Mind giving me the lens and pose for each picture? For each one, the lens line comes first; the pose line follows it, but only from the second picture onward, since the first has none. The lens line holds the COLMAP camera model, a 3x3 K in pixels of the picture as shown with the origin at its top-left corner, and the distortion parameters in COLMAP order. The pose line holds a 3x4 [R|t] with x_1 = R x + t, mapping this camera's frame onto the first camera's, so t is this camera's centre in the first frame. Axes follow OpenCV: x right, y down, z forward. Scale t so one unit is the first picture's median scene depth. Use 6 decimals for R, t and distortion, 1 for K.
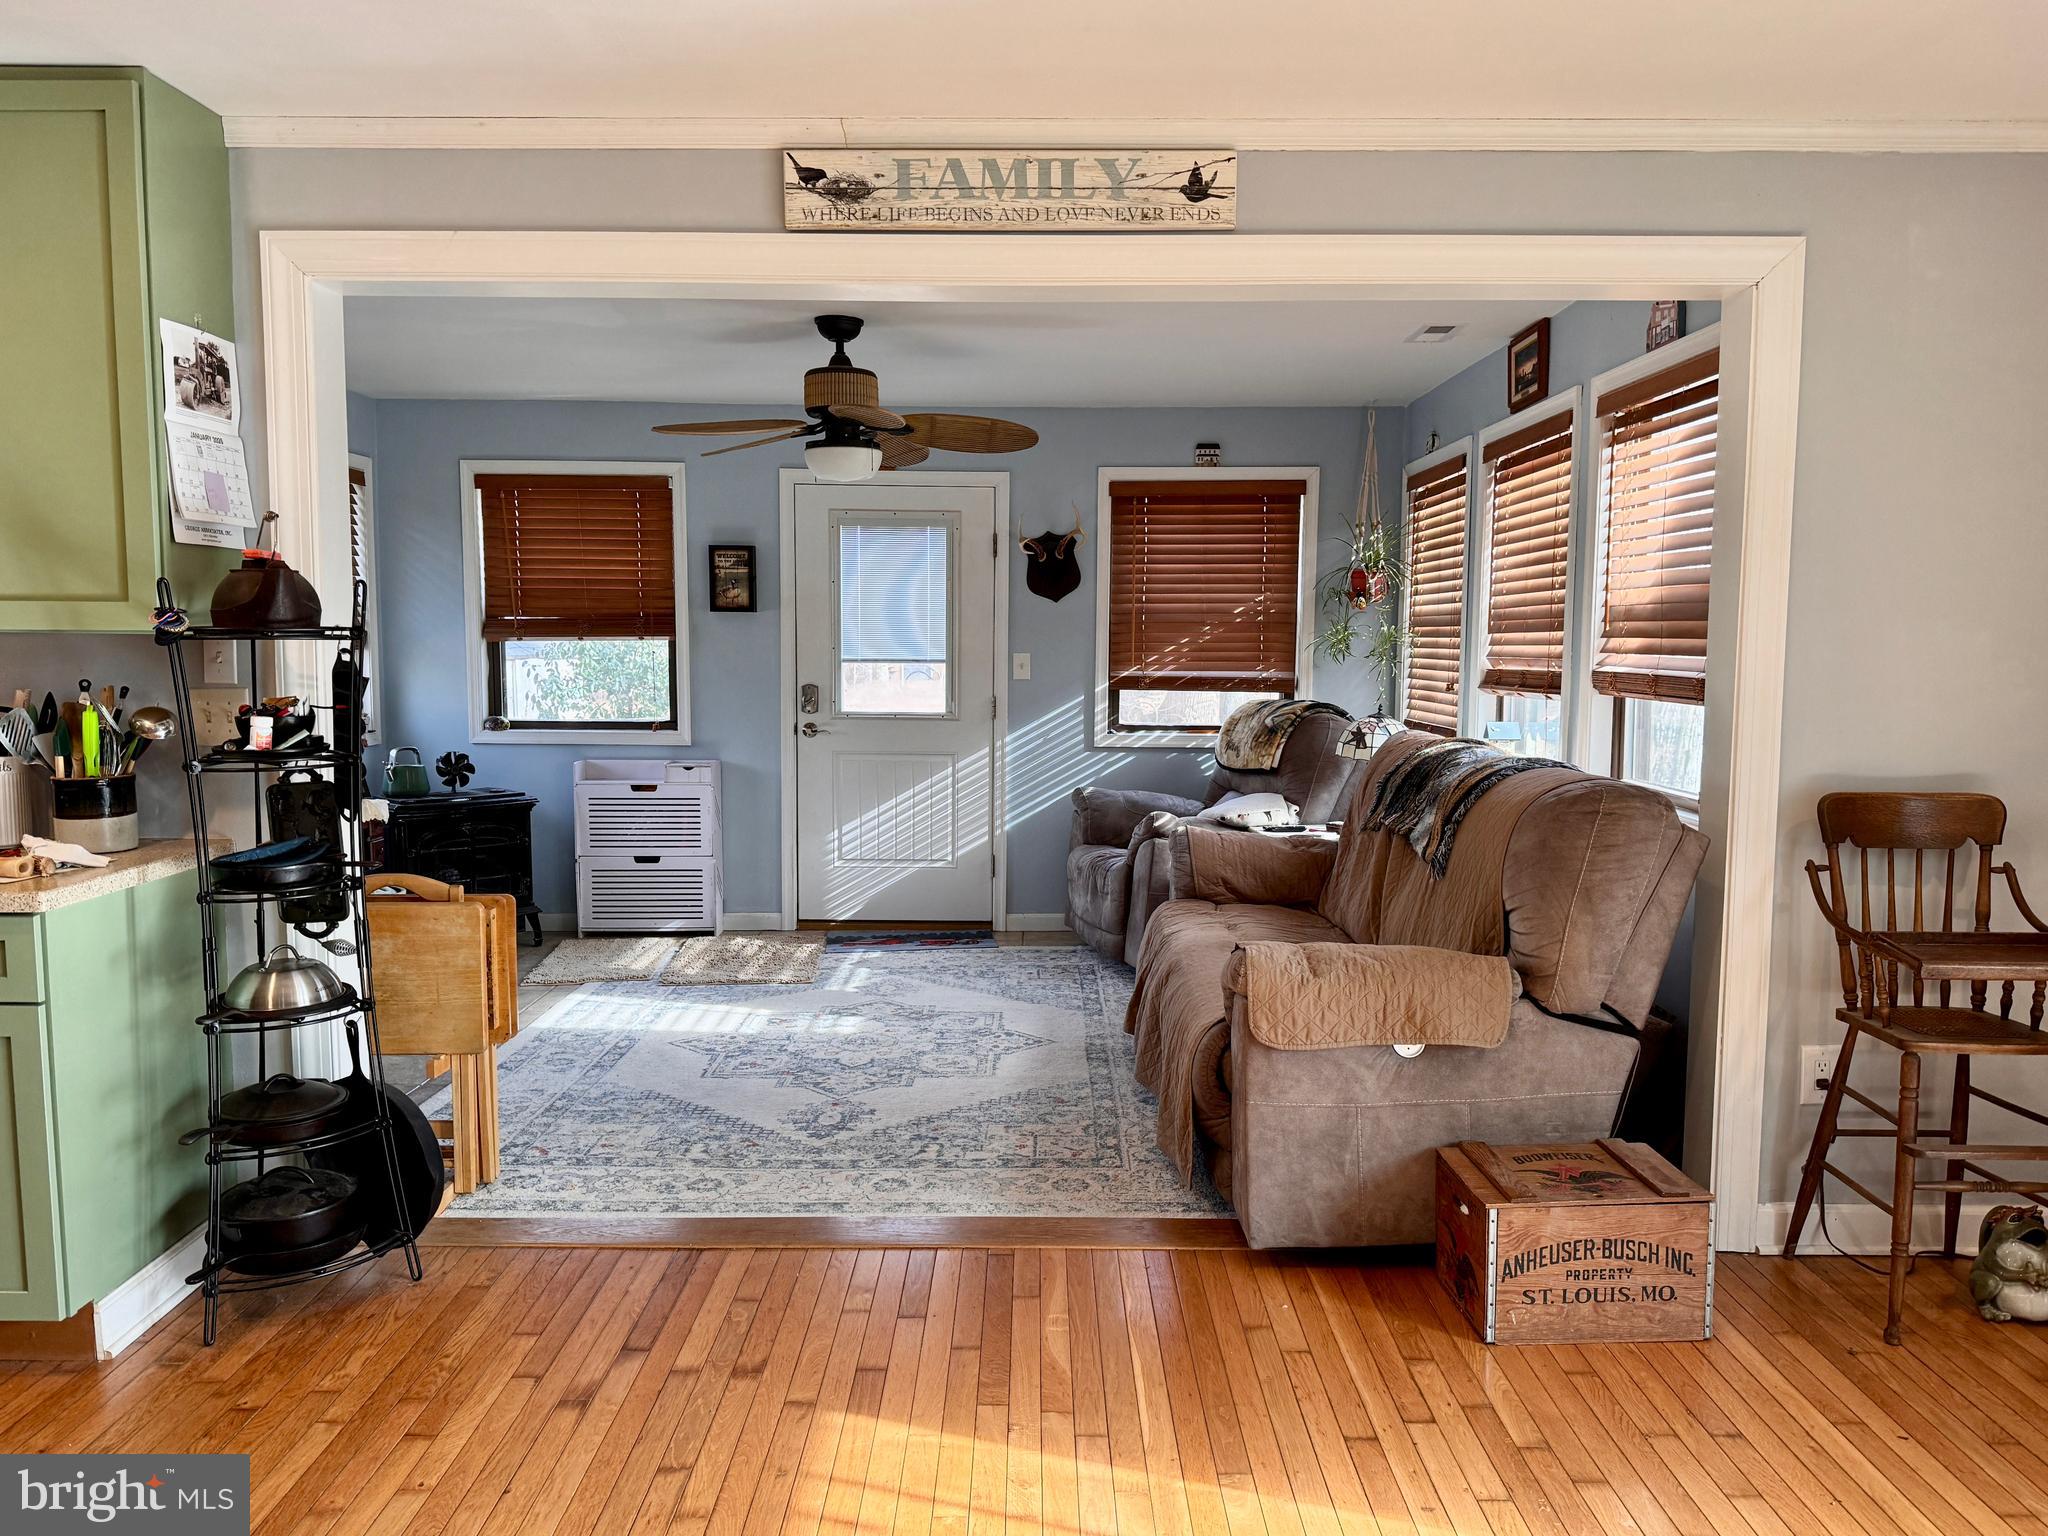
lens RADIAL K [[1481.2, 0, 1028.5], [0, 1481.2, 780.2], [0, 0, 1]] dist [0.073796, -0.079546]
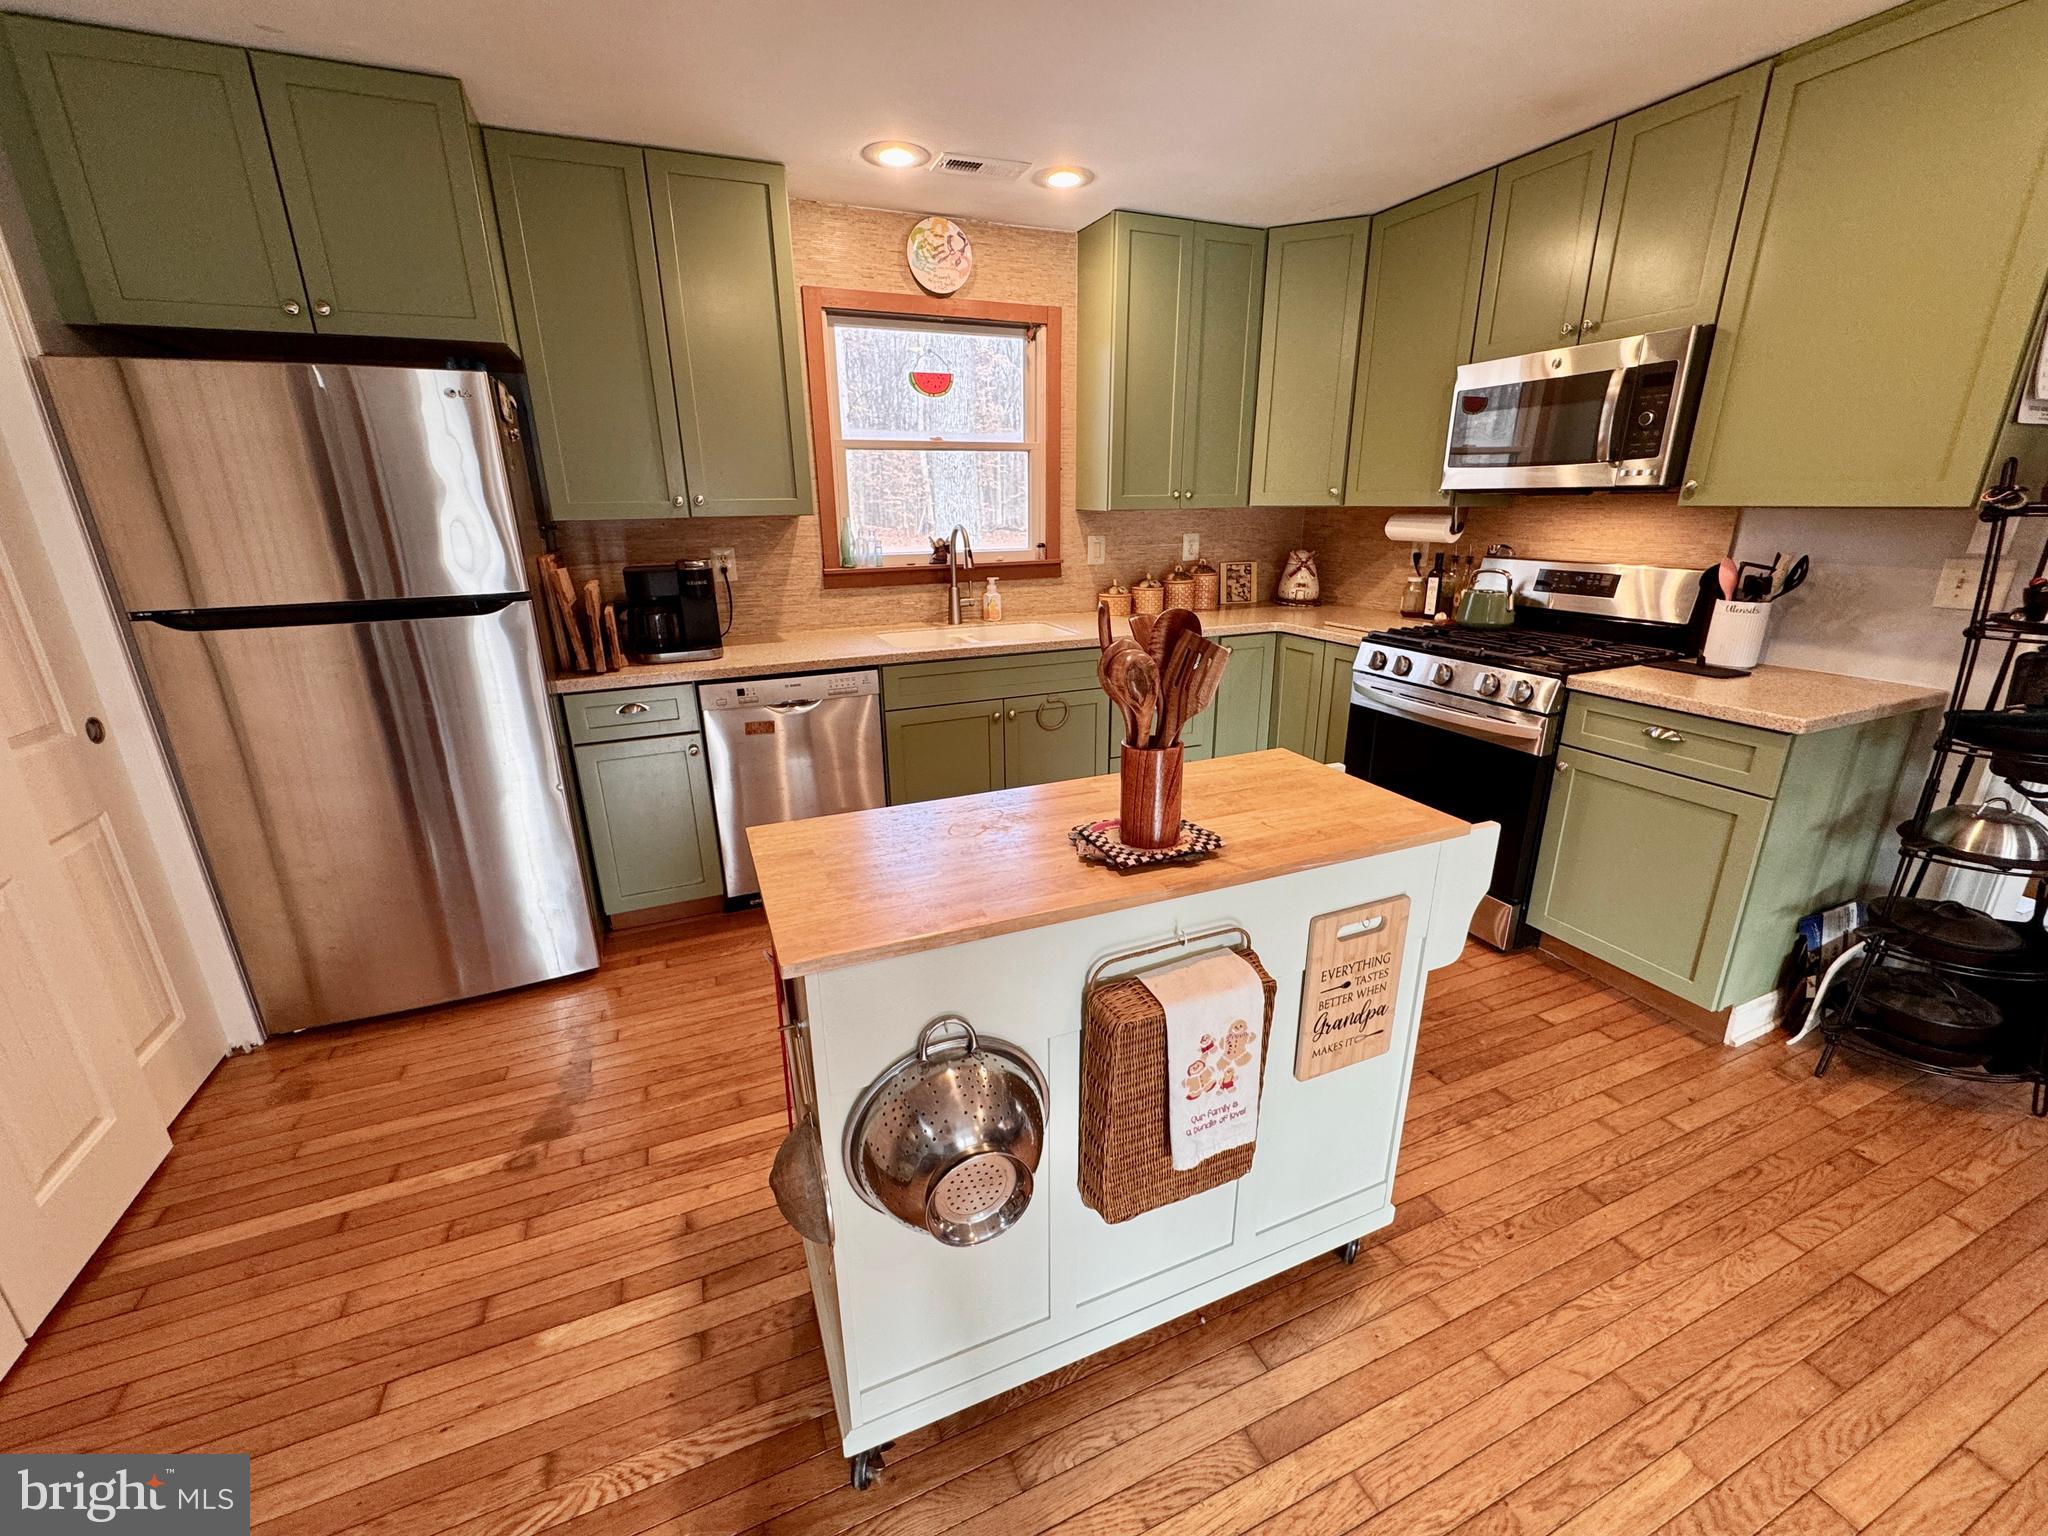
lens RADIAL K [[814.2, 0, 1017.5], [0, 814.2, 770.5], [0, 0, 1]] dist [-0.004358, 0.000469]
pose [[0.387930, 0.276237, -0.879320, -0.161228], [-0.076480, 0.960389, 0.267964, -0.010675], [0.918510, -0.036700, 0.393690, 0.053787]]
